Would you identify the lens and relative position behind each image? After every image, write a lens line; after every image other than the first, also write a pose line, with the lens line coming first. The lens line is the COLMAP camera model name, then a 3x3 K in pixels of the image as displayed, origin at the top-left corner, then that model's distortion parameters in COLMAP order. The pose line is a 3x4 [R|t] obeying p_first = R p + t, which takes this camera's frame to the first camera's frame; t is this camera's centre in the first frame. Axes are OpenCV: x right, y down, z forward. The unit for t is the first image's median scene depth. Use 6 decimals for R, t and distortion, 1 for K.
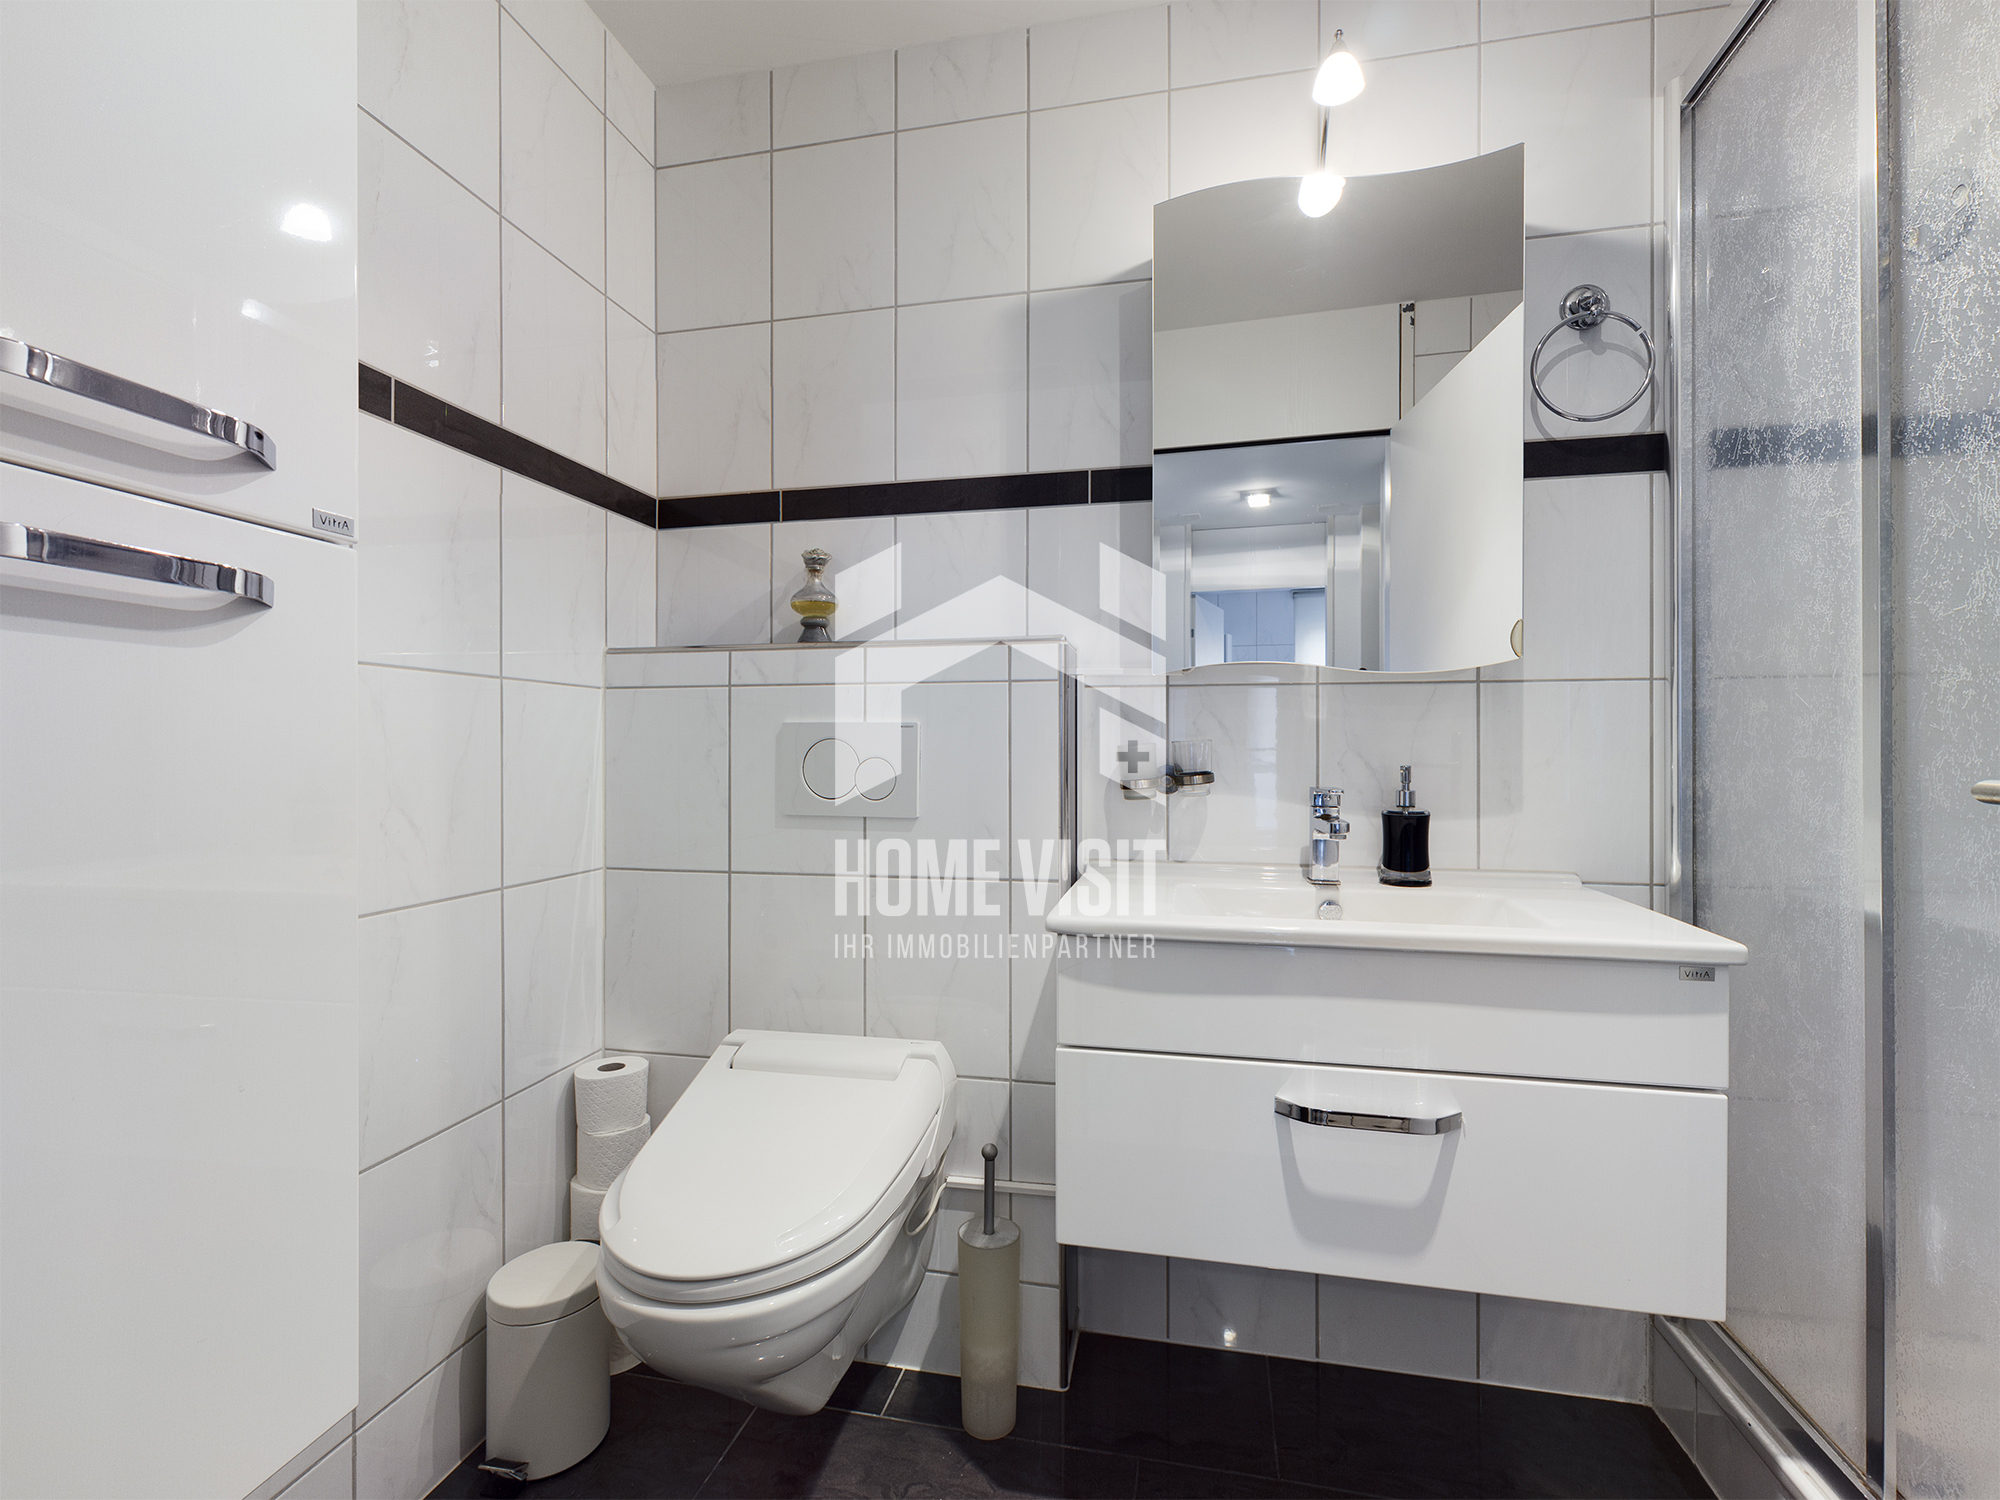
lens RADIAL K [[880.1, 0, 1005.5], [0, 880.1, 750.3], [0, 0, 1]] dist [0.005304, 0.000311]
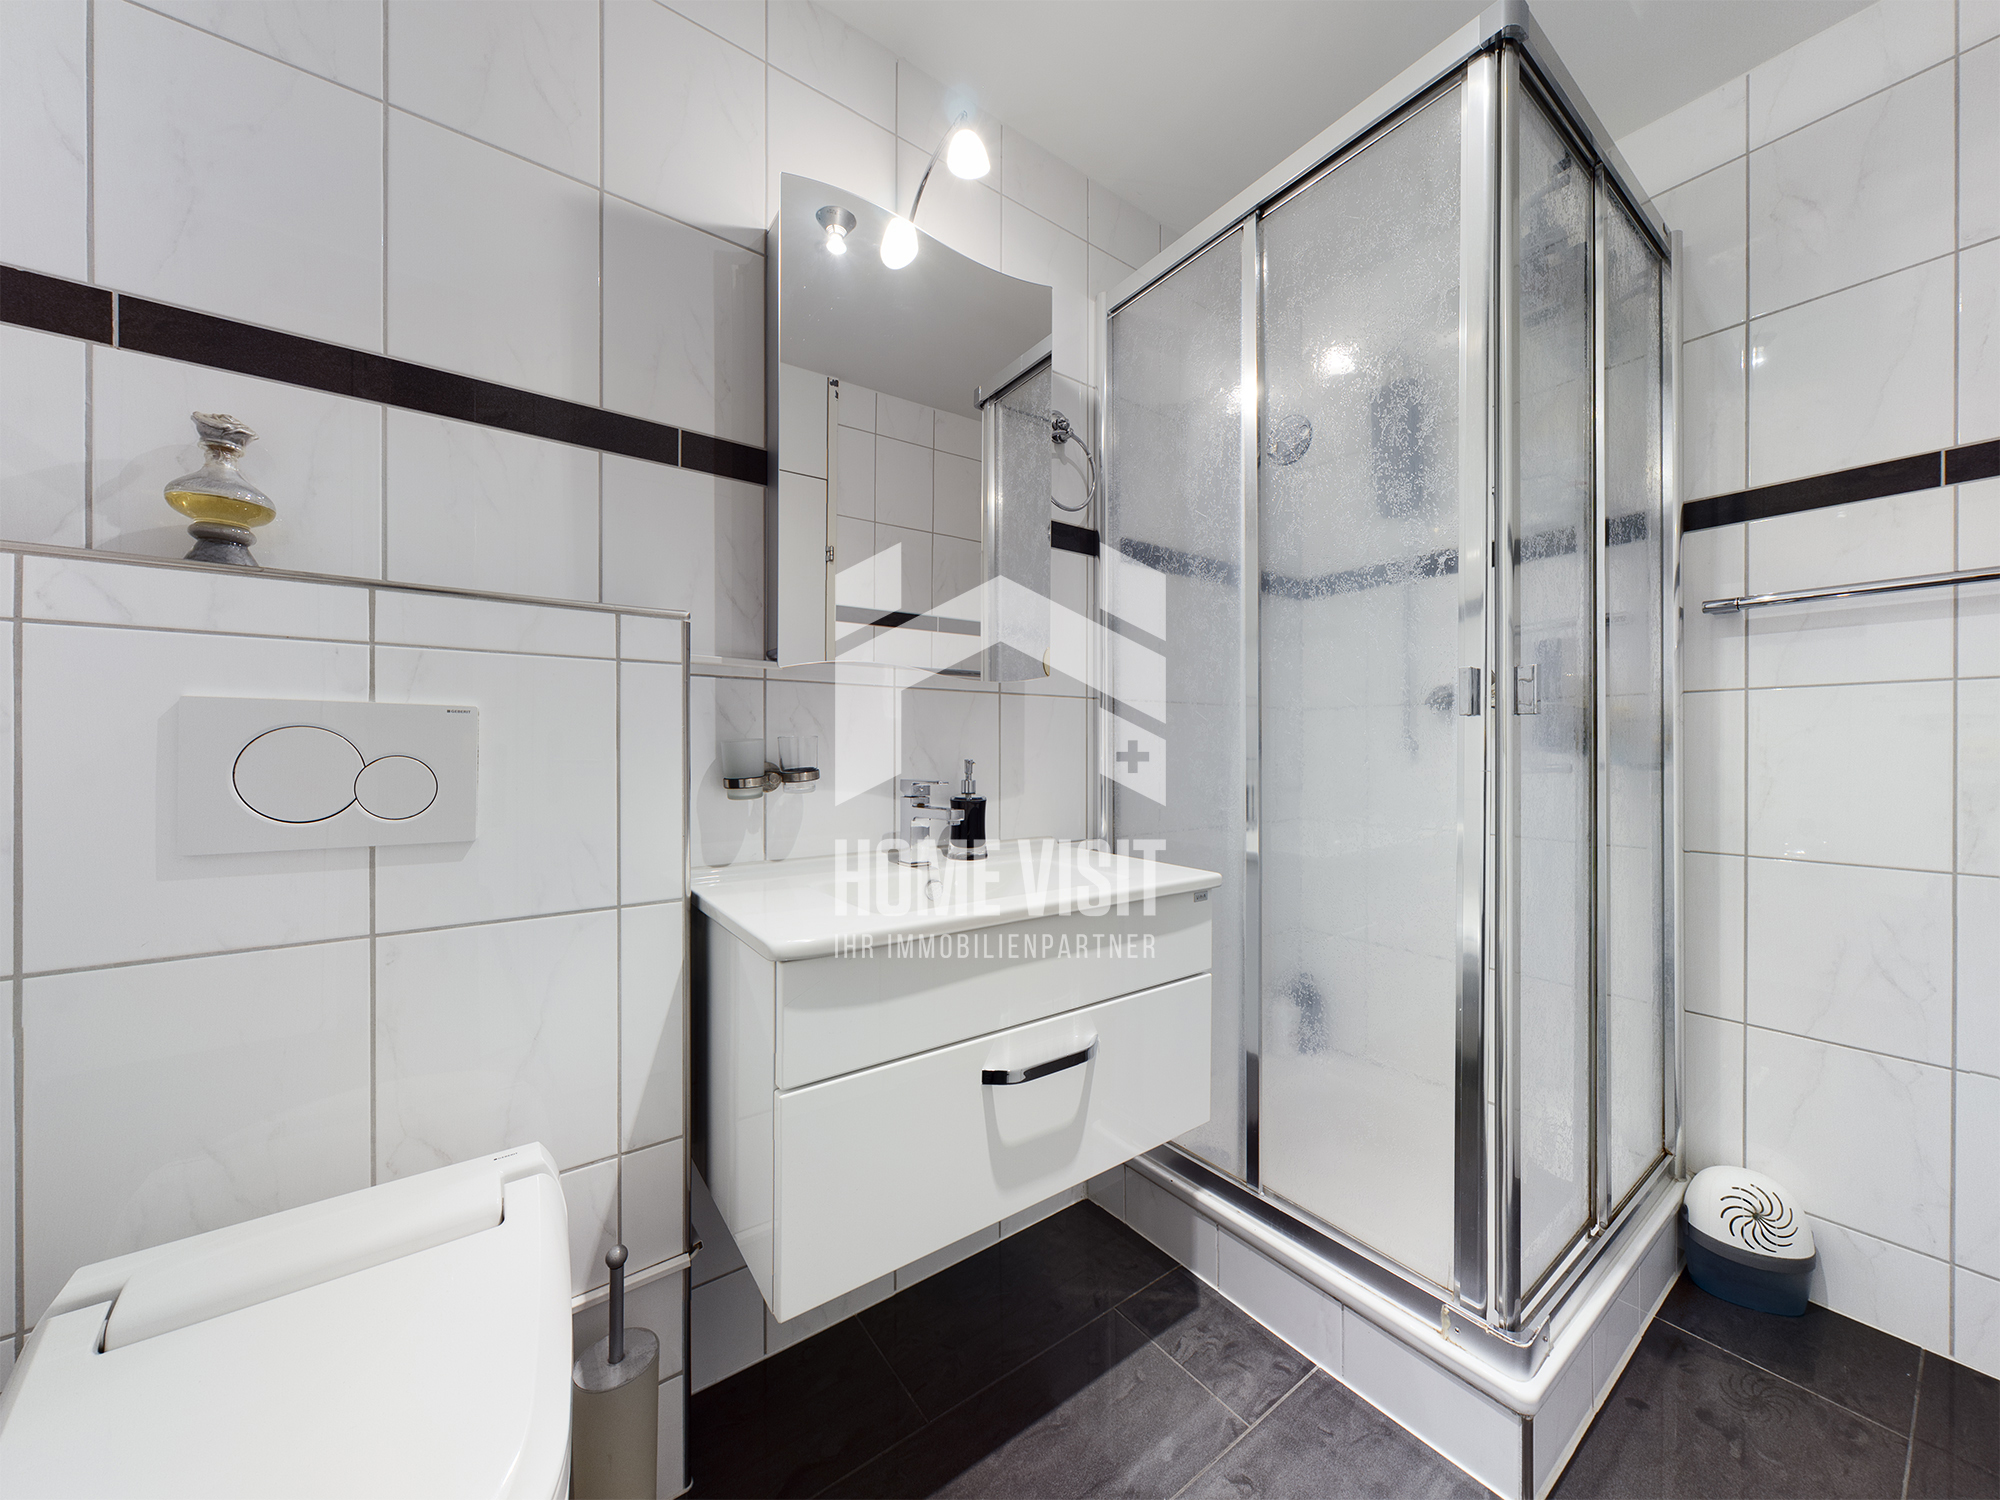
lens RADIAL K [[732.3, 0, 998.9], [0, 732.3, 751.0], [0, 0, 1]] dist [0.000240, 0.000471]
pose [[0.677655, -0.001586, 0.735378, -0.251090], [-0.000572, 0.999996, 0.002684, 0.003011], [-0.735380, -0.002239, 0.677651, 0.290747]]
